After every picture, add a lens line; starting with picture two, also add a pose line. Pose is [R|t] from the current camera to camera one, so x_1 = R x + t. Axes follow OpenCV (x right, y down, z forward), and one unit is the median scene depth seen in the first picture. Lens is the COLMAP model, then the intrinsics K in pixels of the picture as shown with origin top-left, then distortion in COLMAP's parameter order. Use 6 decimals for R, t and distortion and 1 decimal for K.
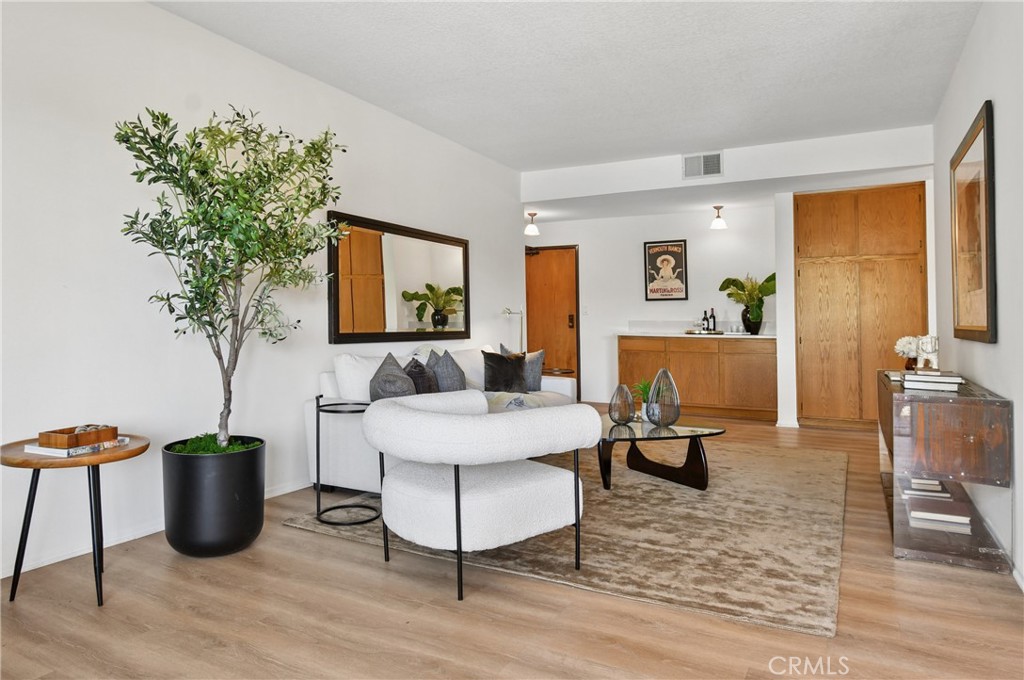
lens RADIAL K [[673.0, 0, 512.2], [0, 673.0, 347.8], [0, 0, 1]] dist [-0.001360, 0.004674]
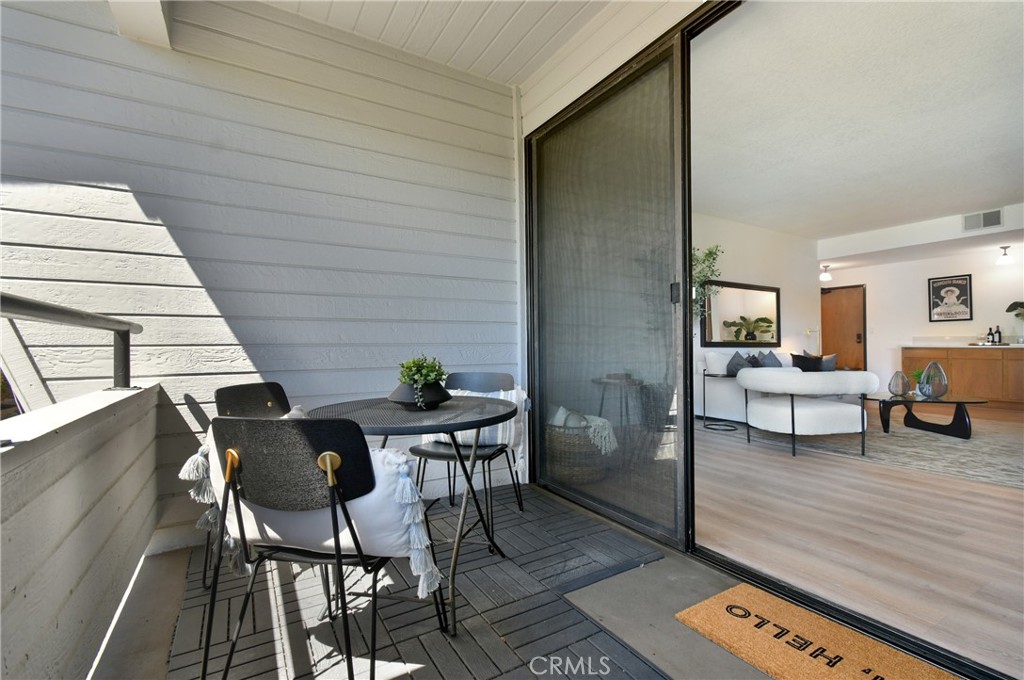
lens RADIAL K [[458.0, 0, 511.4], [0, 458.0, 349.1], [0, 0, 1]] dist [0.018062, -0.000301]
pose [[0.848544, 0.002404, -0.529120, -0.022003], [-0.019629, 0.999444, -0.026939, 0.029417], [0.528761, 0.033245, 0.848120, -0.260550]]
